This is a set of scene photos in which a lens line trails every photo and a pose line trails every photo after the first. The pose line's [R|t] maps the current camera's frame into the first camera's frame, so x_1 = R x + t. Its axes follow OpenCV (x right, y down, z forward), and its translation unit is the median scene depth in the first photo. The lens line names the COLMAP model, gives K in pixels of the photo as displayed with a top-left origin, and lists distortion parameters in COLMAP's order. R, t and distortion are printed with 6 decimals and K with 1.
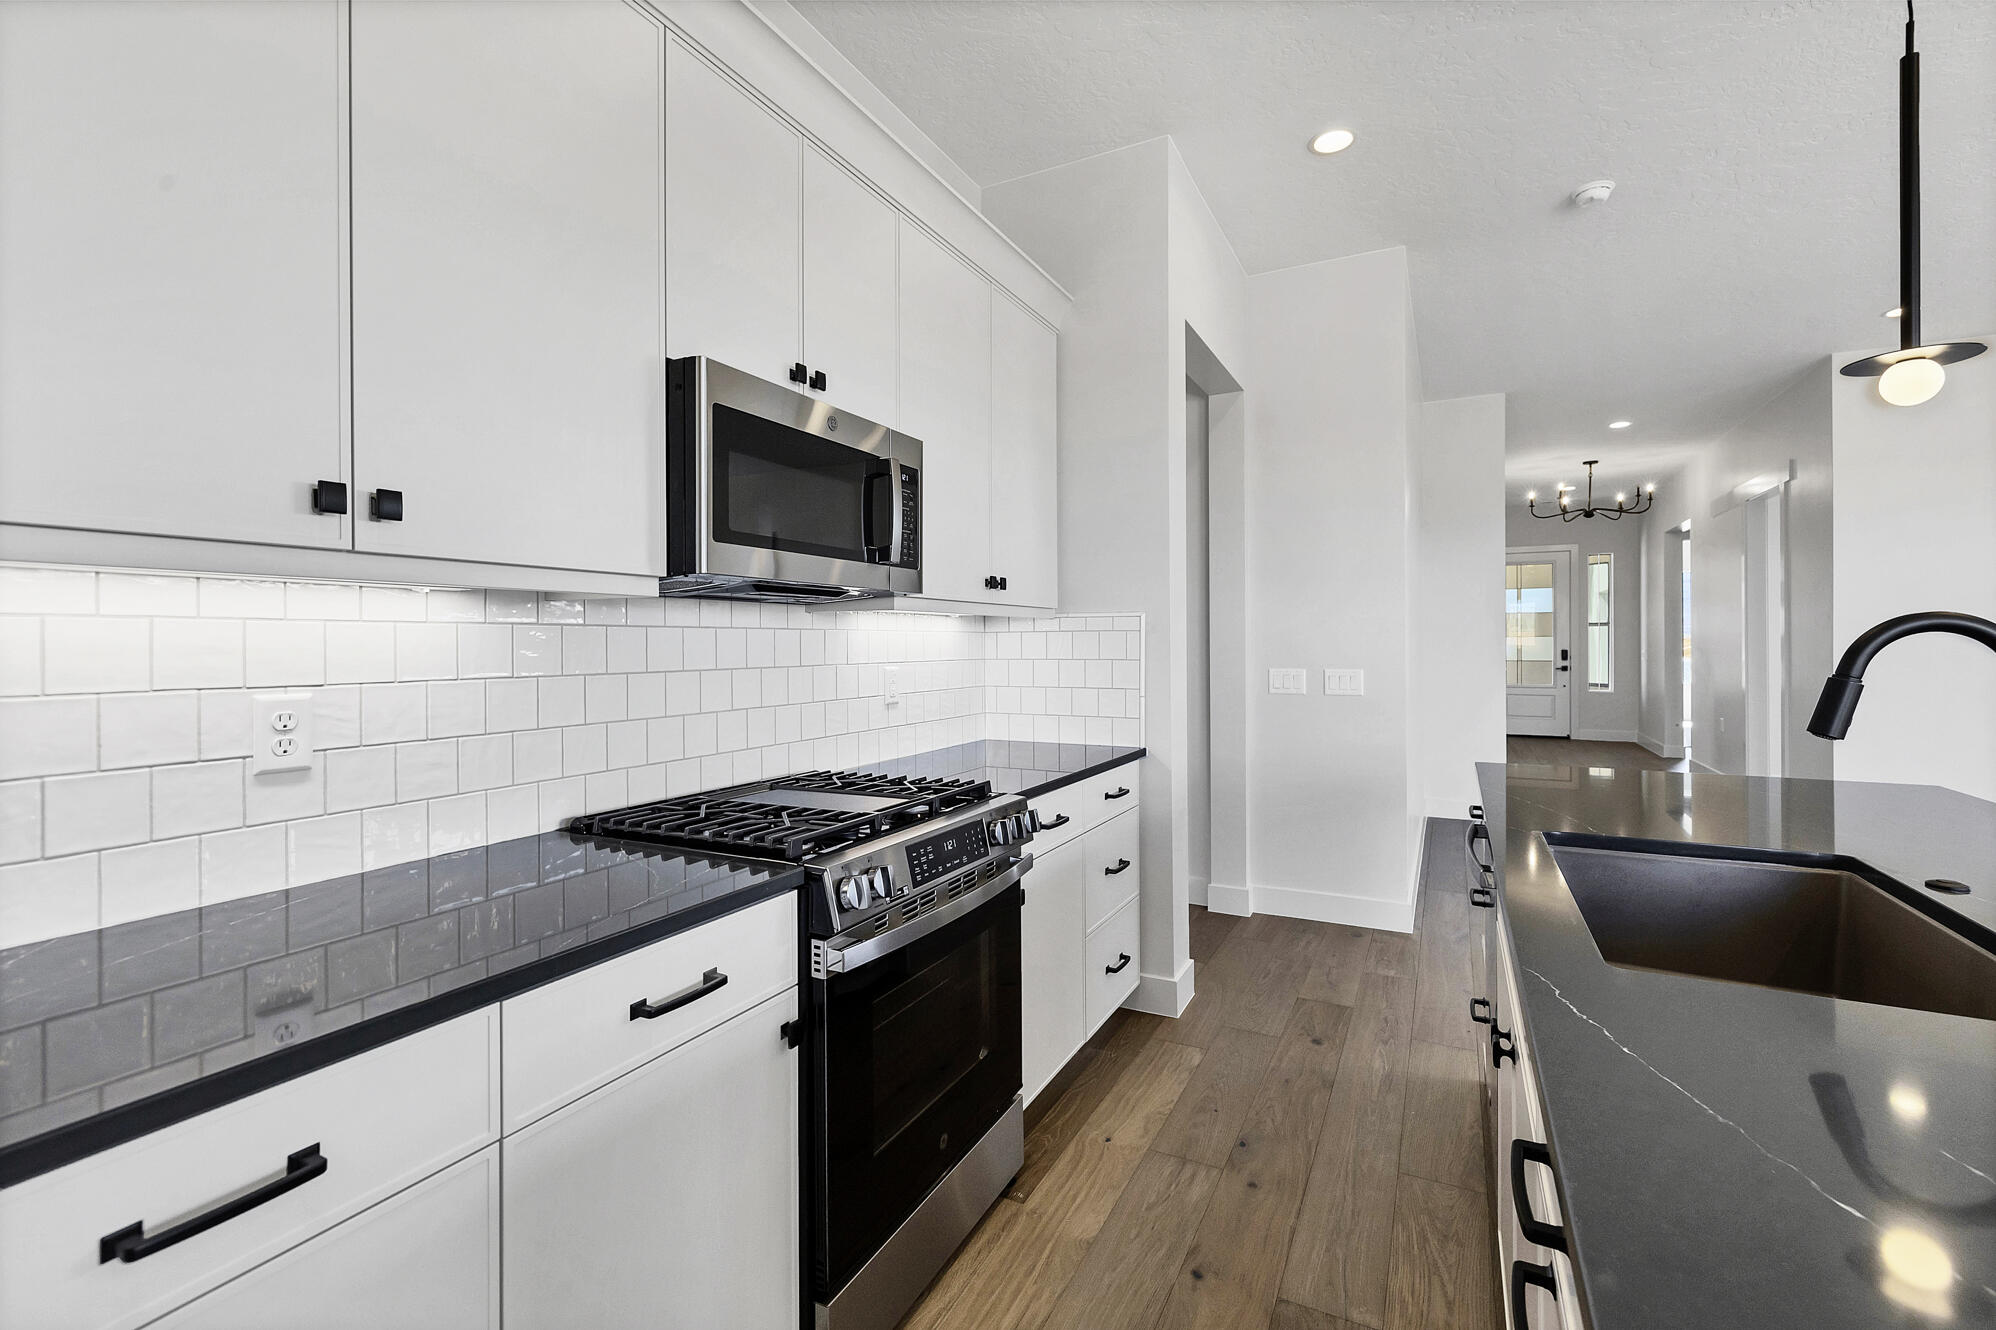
lens RADIAL K [[867.8, 0, 1005.2], [0, 867.8, 640.6], [0, 0, 1]] dist [0.012947, -0.000362]
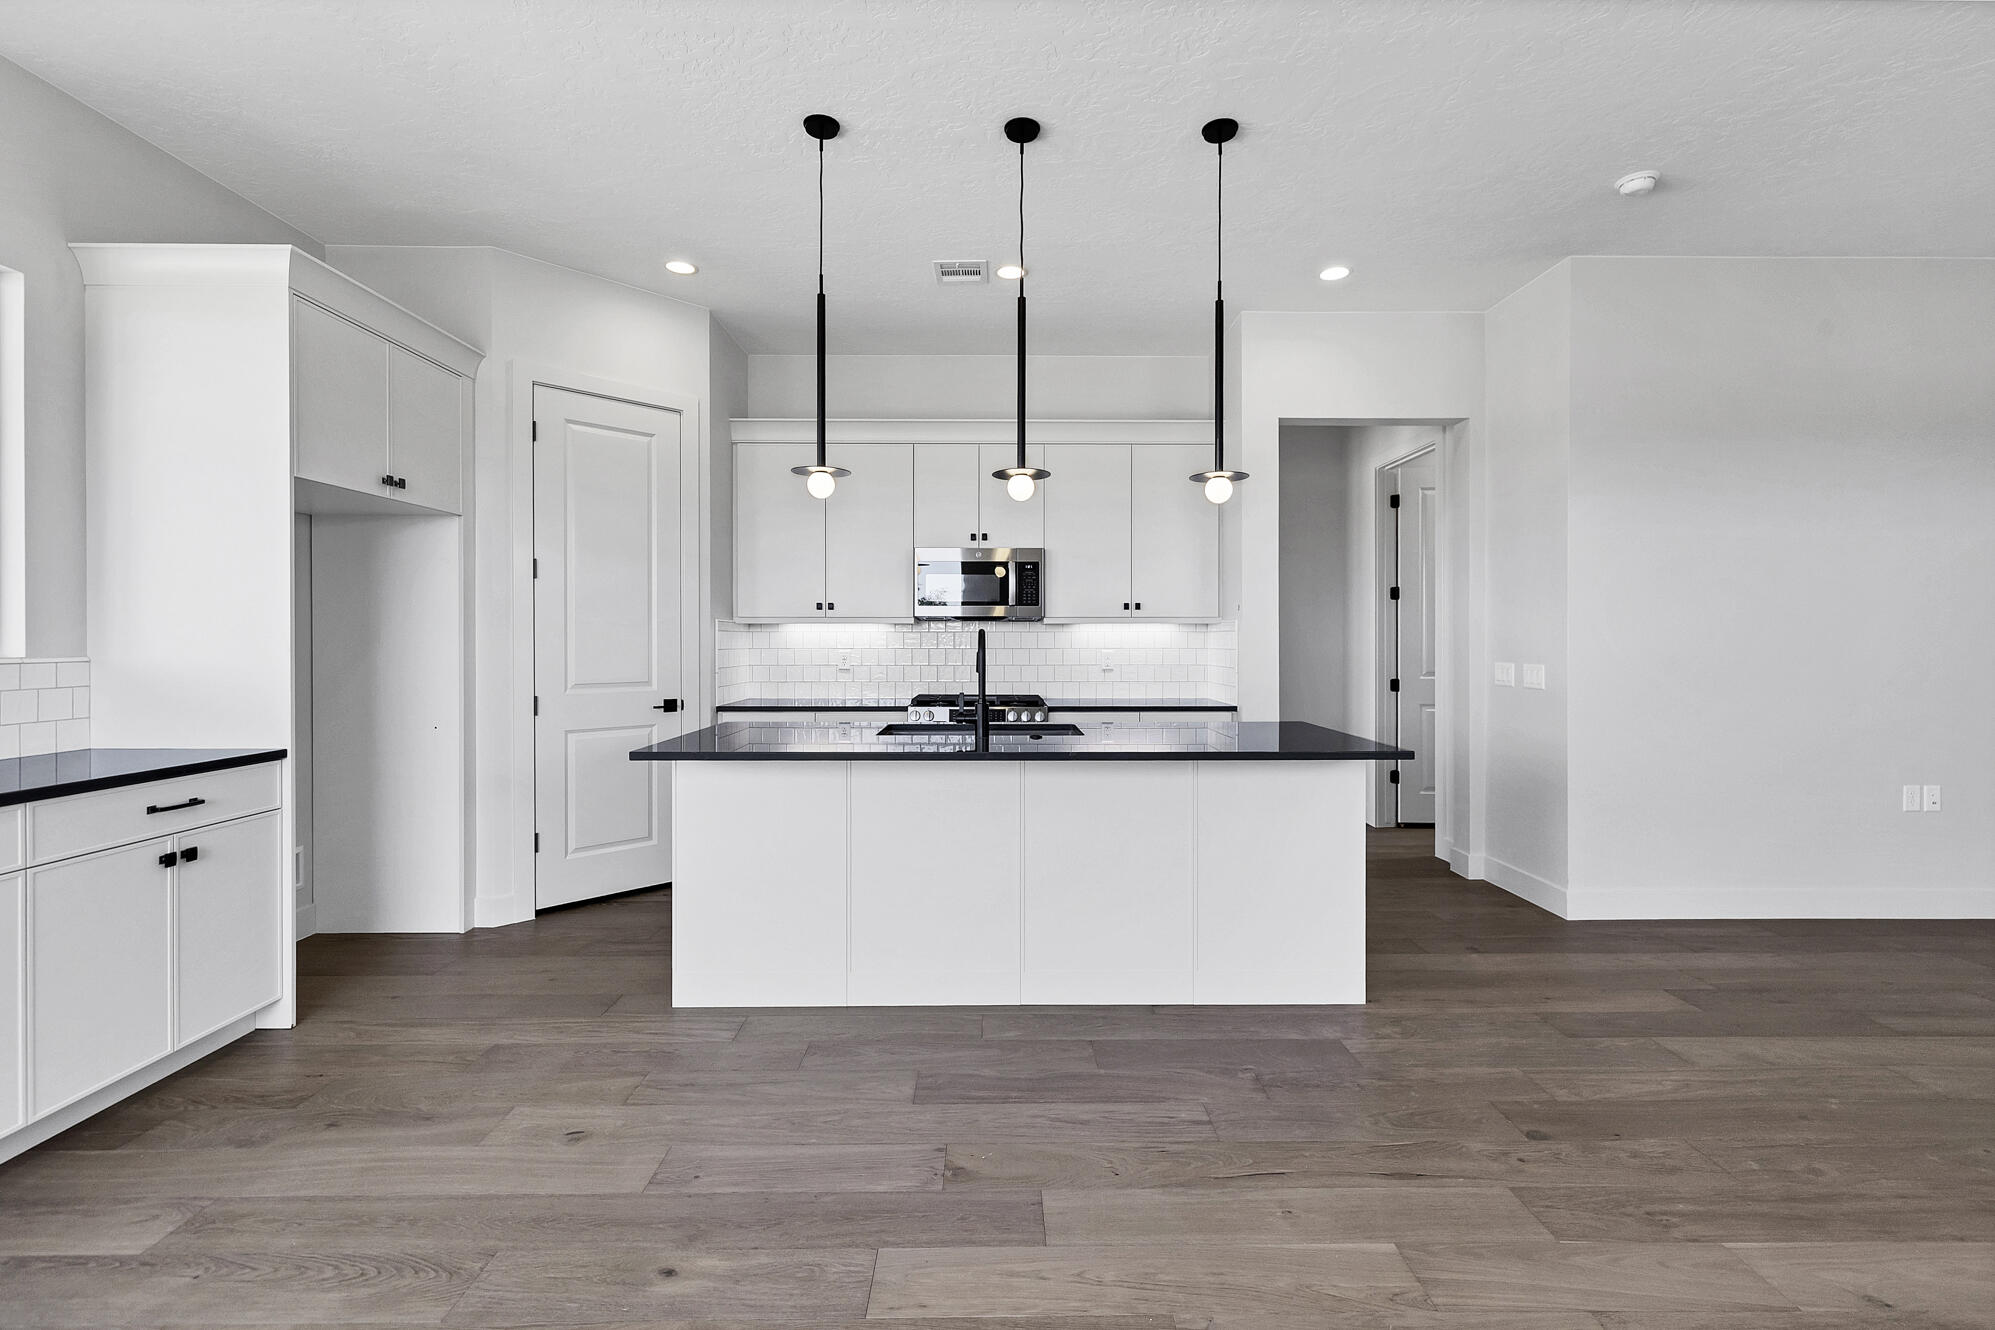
lens RADIAL K [[879.9, 0, 993.9], [0, 879.9, 645.1], [0, 0, 1]] dist [0.003935, 0.000110]
pose [[0.470895, 0.010170, -0.882131, 2.220017], [-0.000649, 0.999937, 0.011181, -0.005621], [0.882189, -0.004692, 0.470872, -0.218345]]
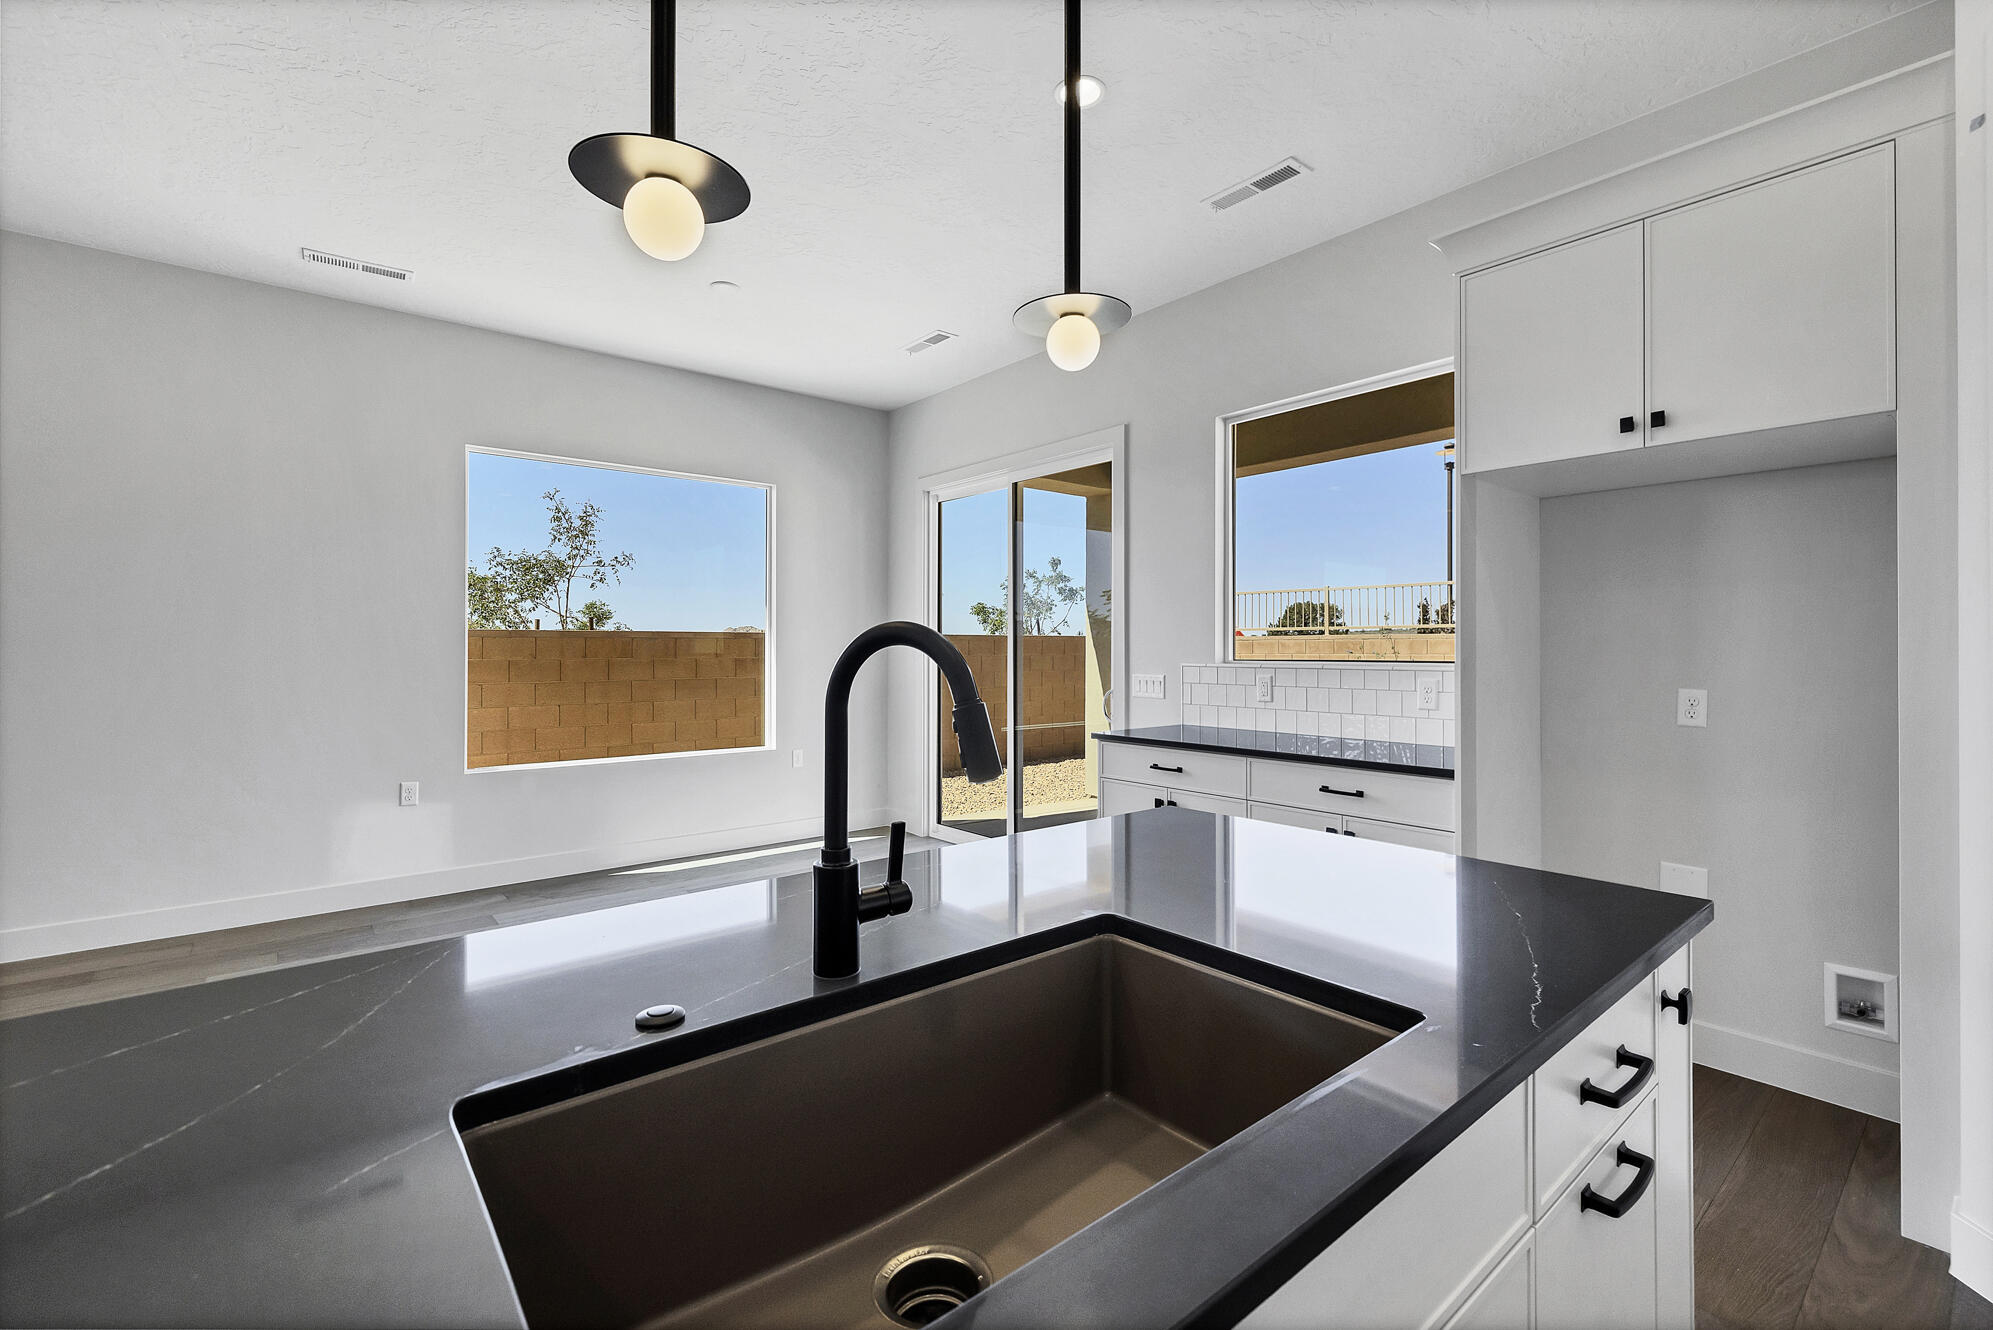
lens RADIAL K [[868.3, 0, 1005.5], [0, 868.3, 646.5], [0, 0, 1]] dist [0.006253, -0.000037]
pose [[-0.924073, 0.005851, 0.382170, 0.381695], [0.003650, 0.999972, -0.006485, -0.000132], [-0.382198, -0.004598, -0.924069, 1.024185]]
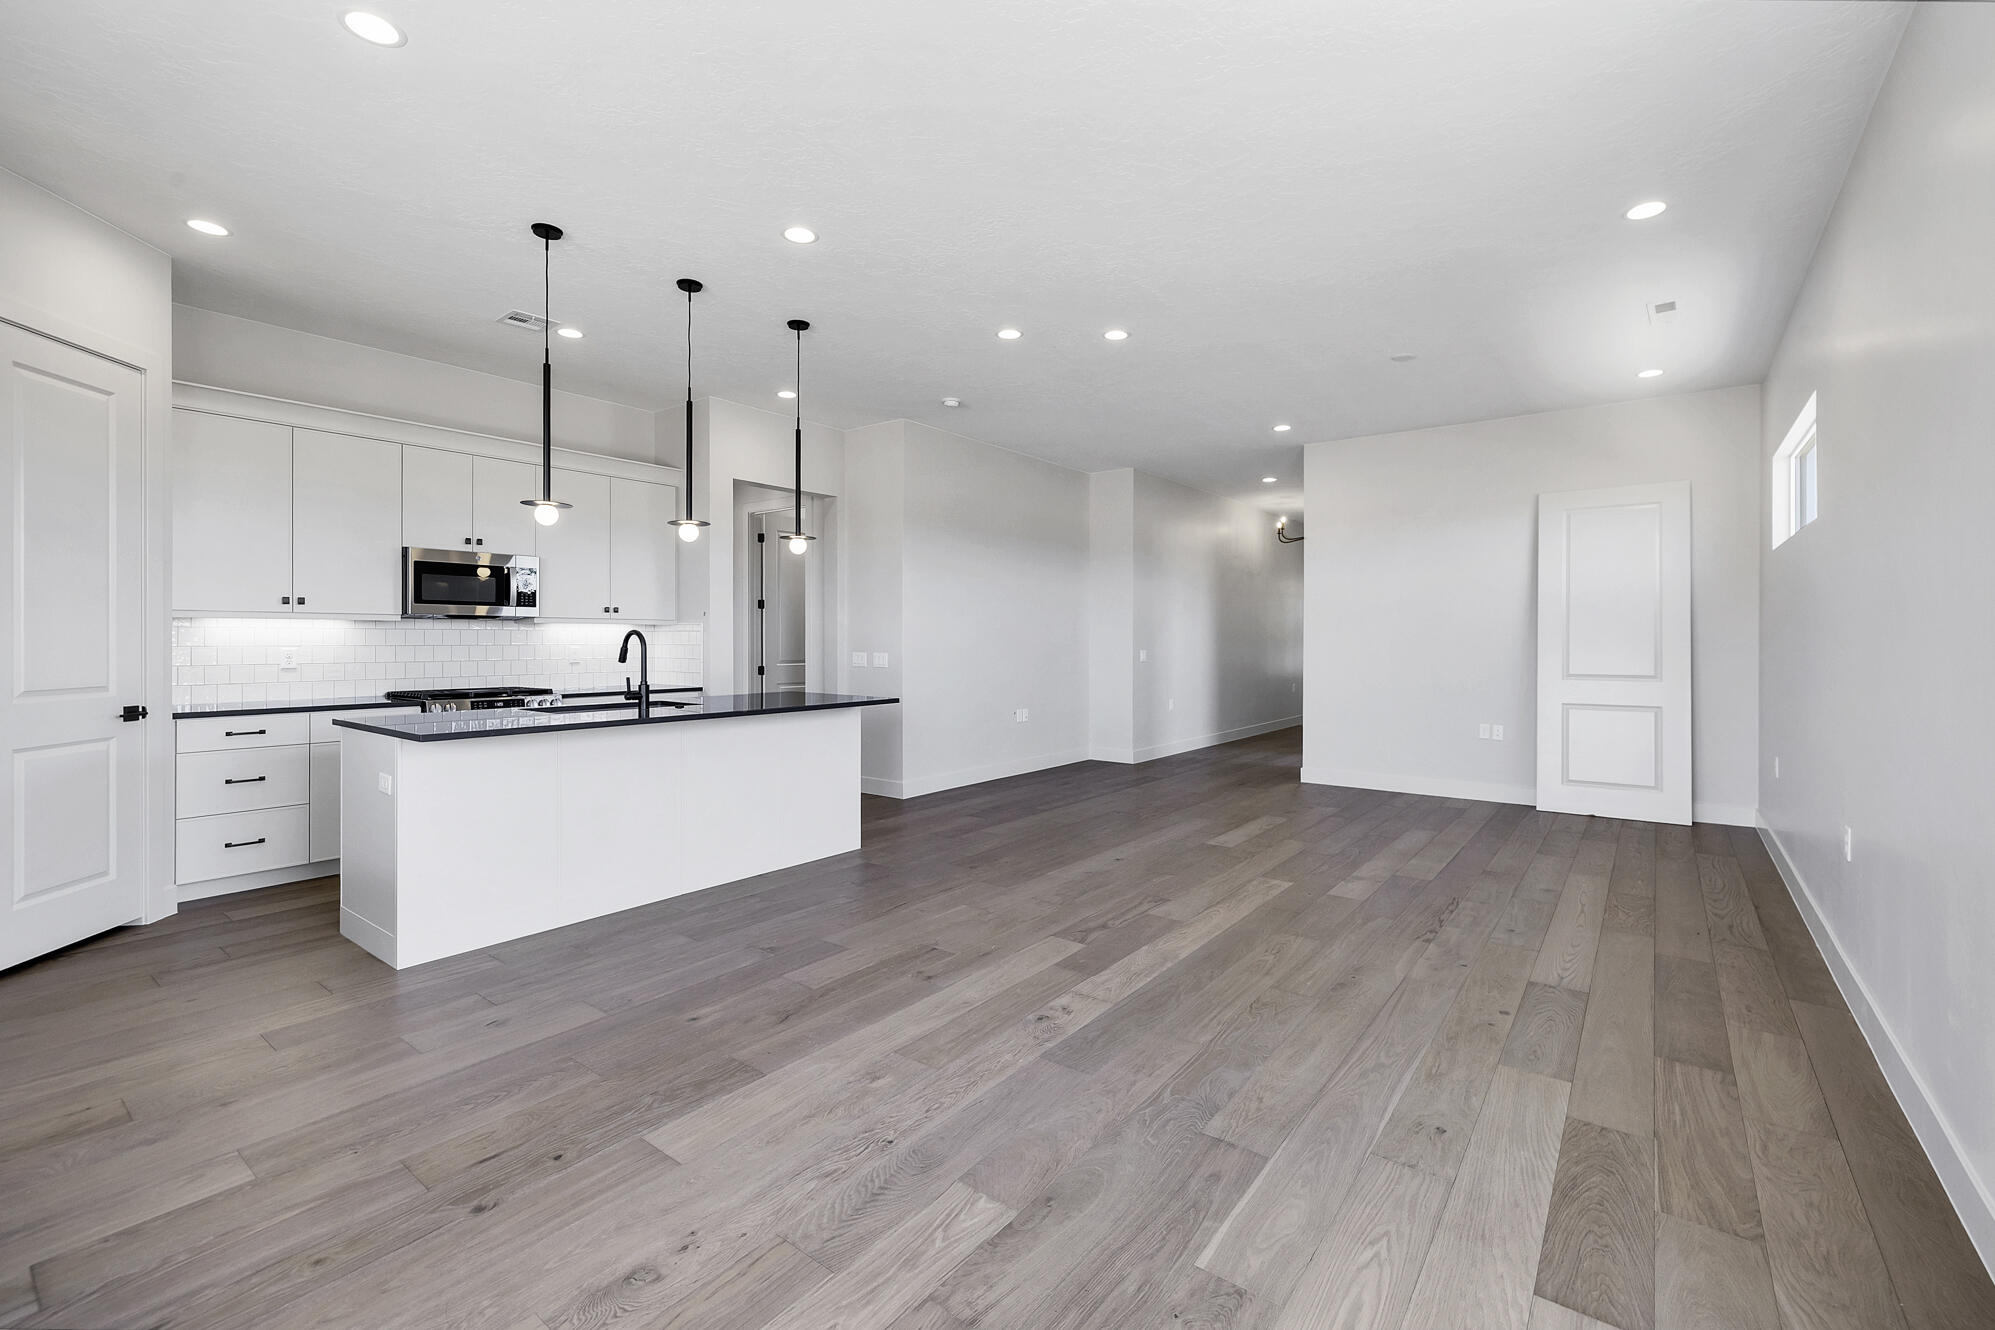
lens RADIAL K [[867.3, 0, 1004.7], [0, 867.3, 640.6], [0, 0, 1]] dist [0.012947, -0.000362]
pose [[0.986025, 0.007588, -0.166423, 2.020790], [-0.006768, 0.999962, 0.005490, -0.008412], [0.166458, -0.004287, 0.986039, -1.562671]]
